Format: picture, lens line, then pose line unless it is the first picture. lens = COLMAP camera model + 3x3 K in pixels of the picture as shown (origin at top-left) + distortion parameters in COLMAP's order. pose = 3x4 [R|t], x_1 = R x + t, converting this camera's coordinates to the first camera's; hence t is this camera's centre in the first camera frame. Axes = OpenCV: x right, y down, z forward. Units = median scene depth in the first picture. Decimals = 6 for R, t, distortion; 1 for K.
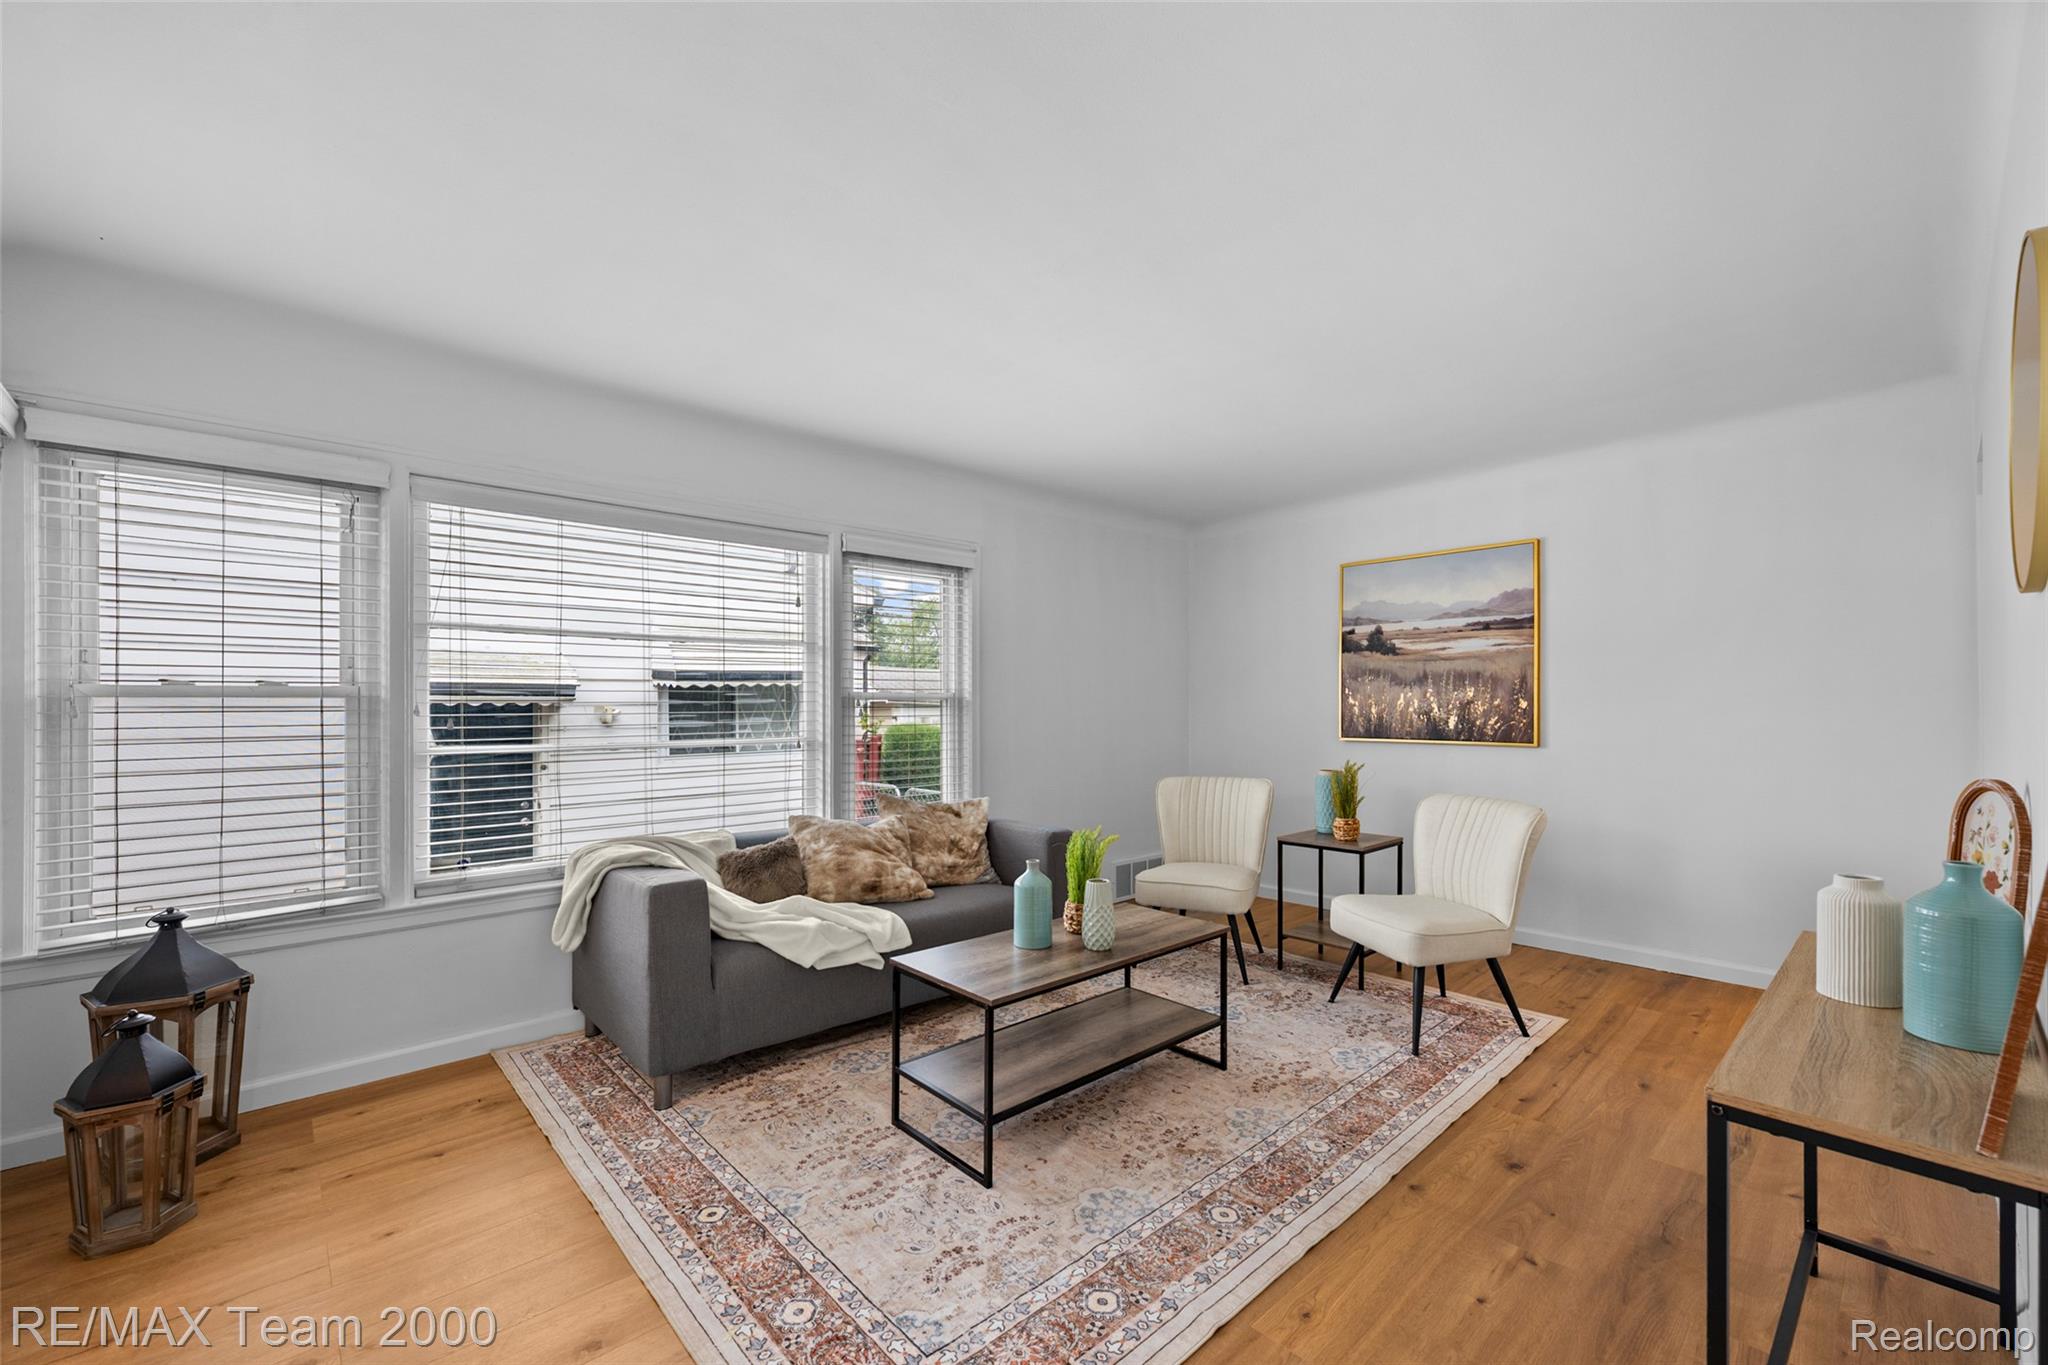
lens RADIAL K [[833.3, 0, 1025.7], [0, 833.3, 692.2], [0, 0, 1]] dist [-0.001527, 0.000213]
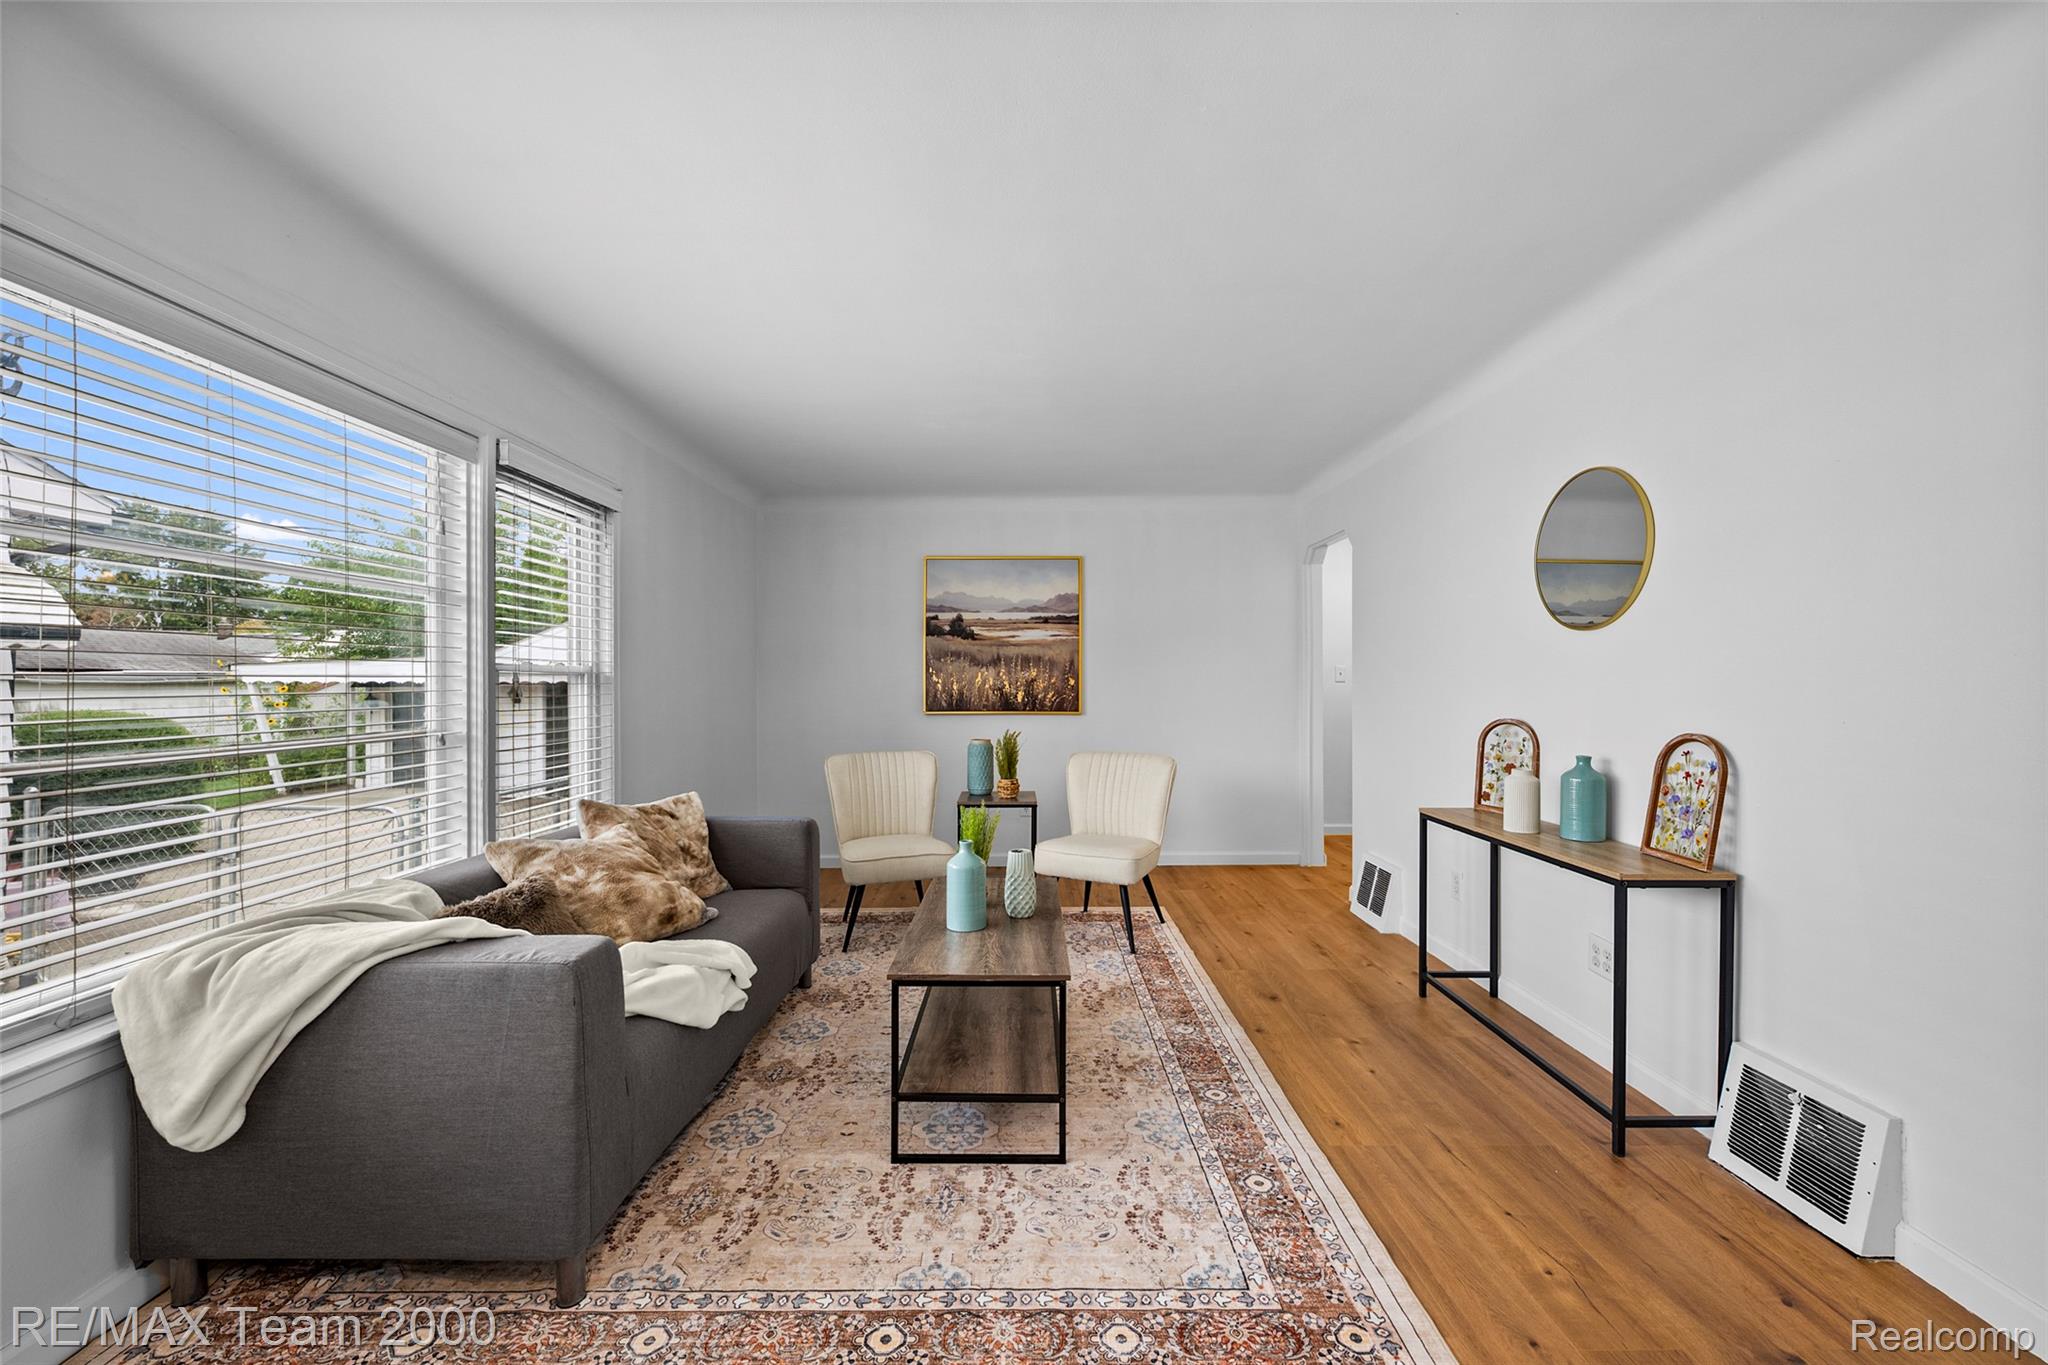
lens RADIAL K [[821.2, 0, 1021.9], [0, 821.2, 674.7], [0, 0, 1]] dist [0.000416, 0.000200]
pose [[0.673715, 0.008111, 0.738947, -0.409164], [-0.012236, 0.999925, 0.000180, 0.003799], [-0.738890, -0.009162, 0.673764, 0.189263]]
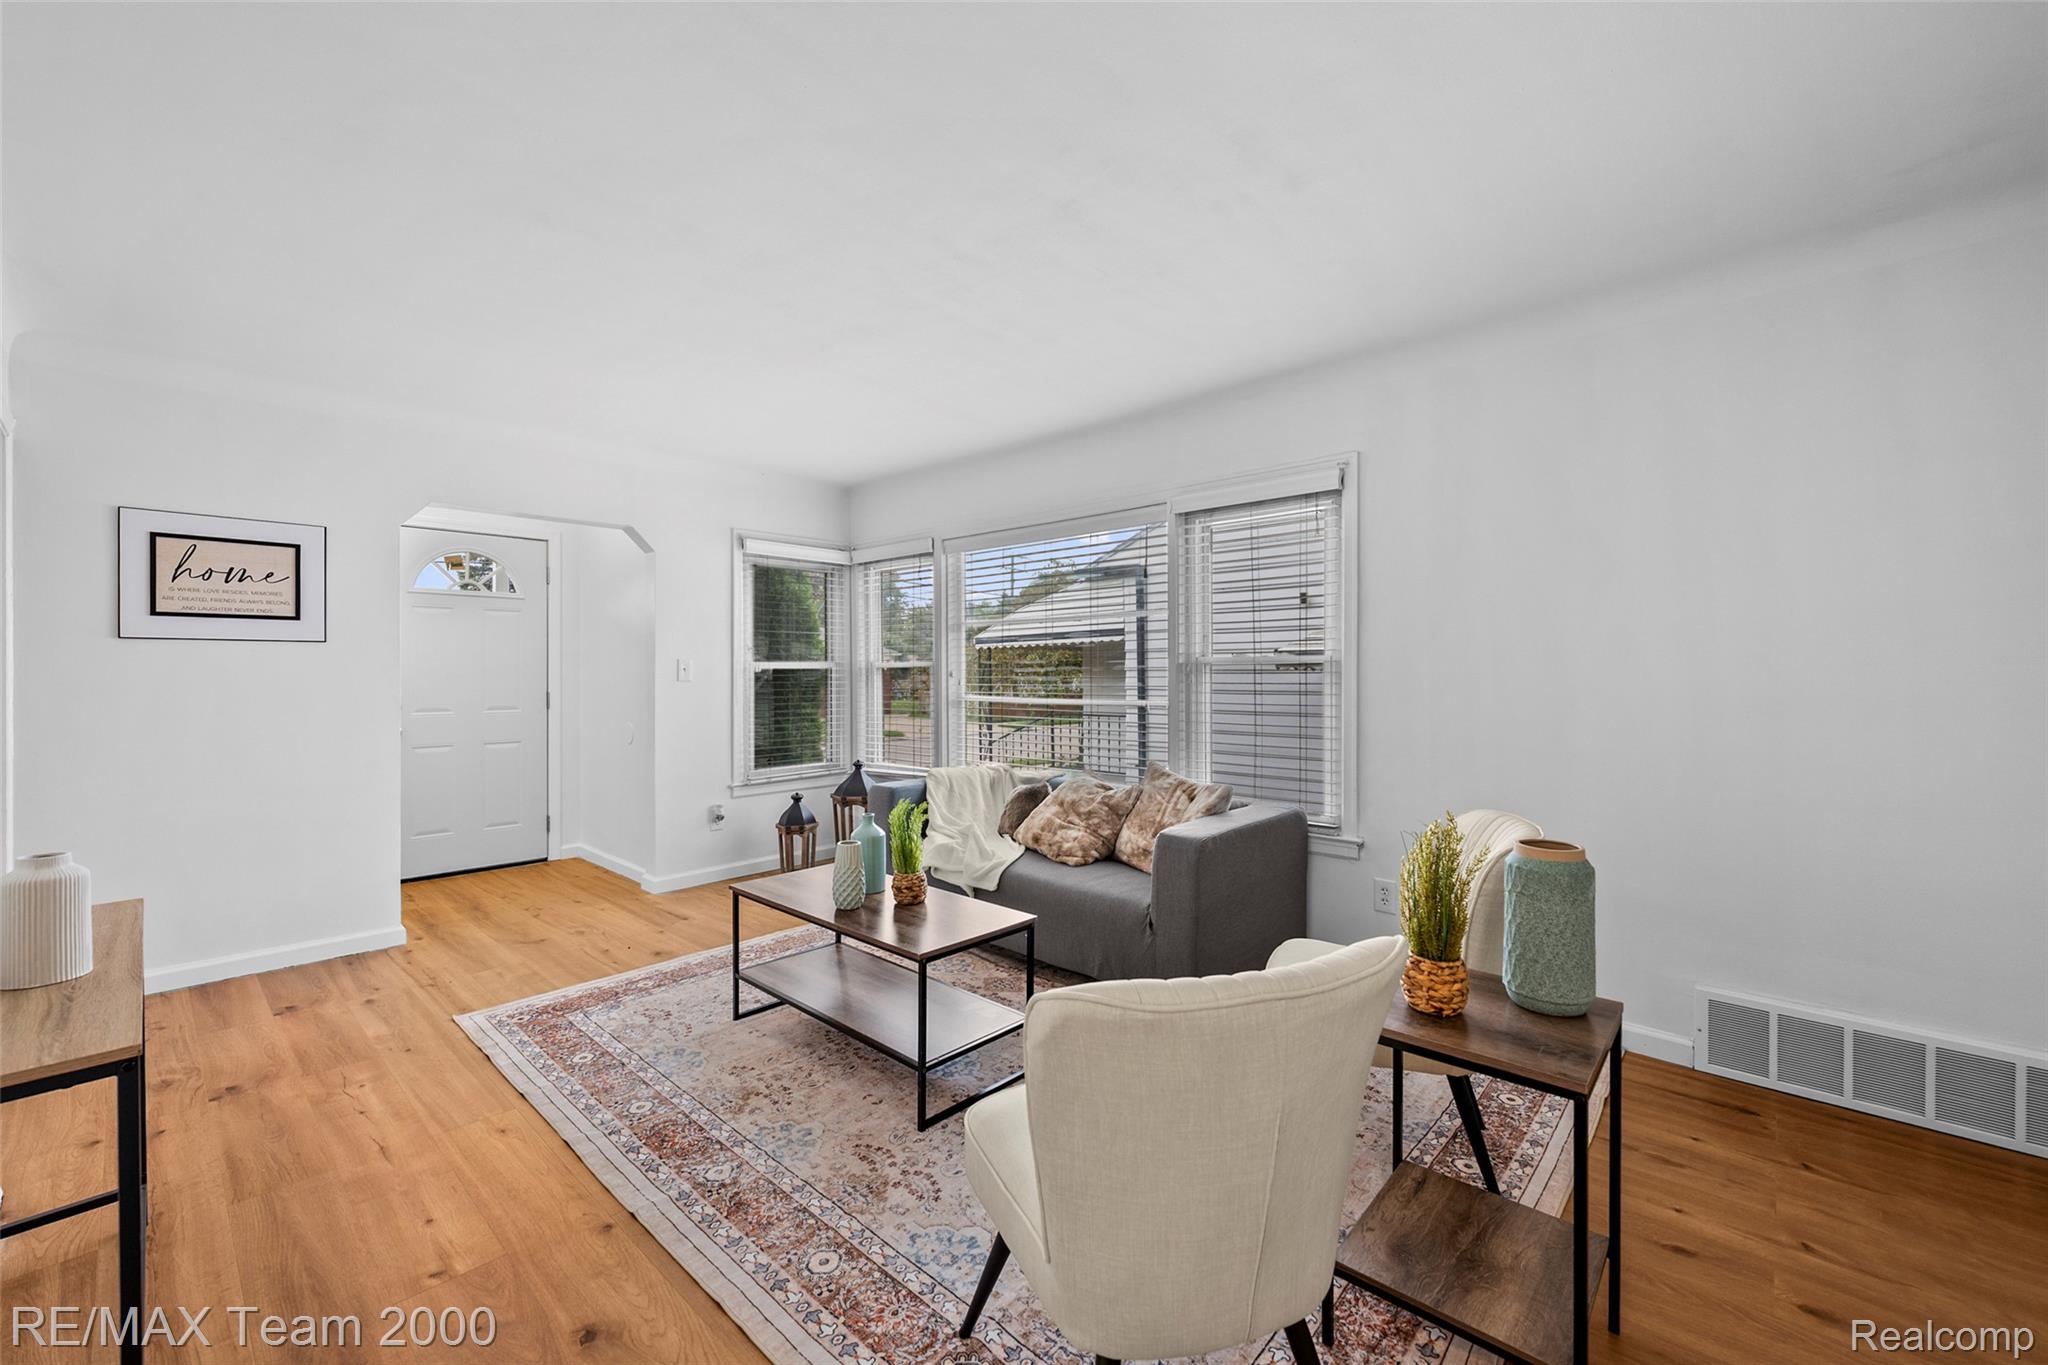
lens RADIAL K [[821.2, 0, 1021.9], [0, 821.2, 674.7], [0, 0, 1]] dist [0.000416, 0.000200]
pose [[0.083513, 0.008431, -0.996471, 0.684658], [0.018854, 0.999772, 0.010040, 0.005882], [0.996328, -0.019626, 0.083335, 0.691447]]
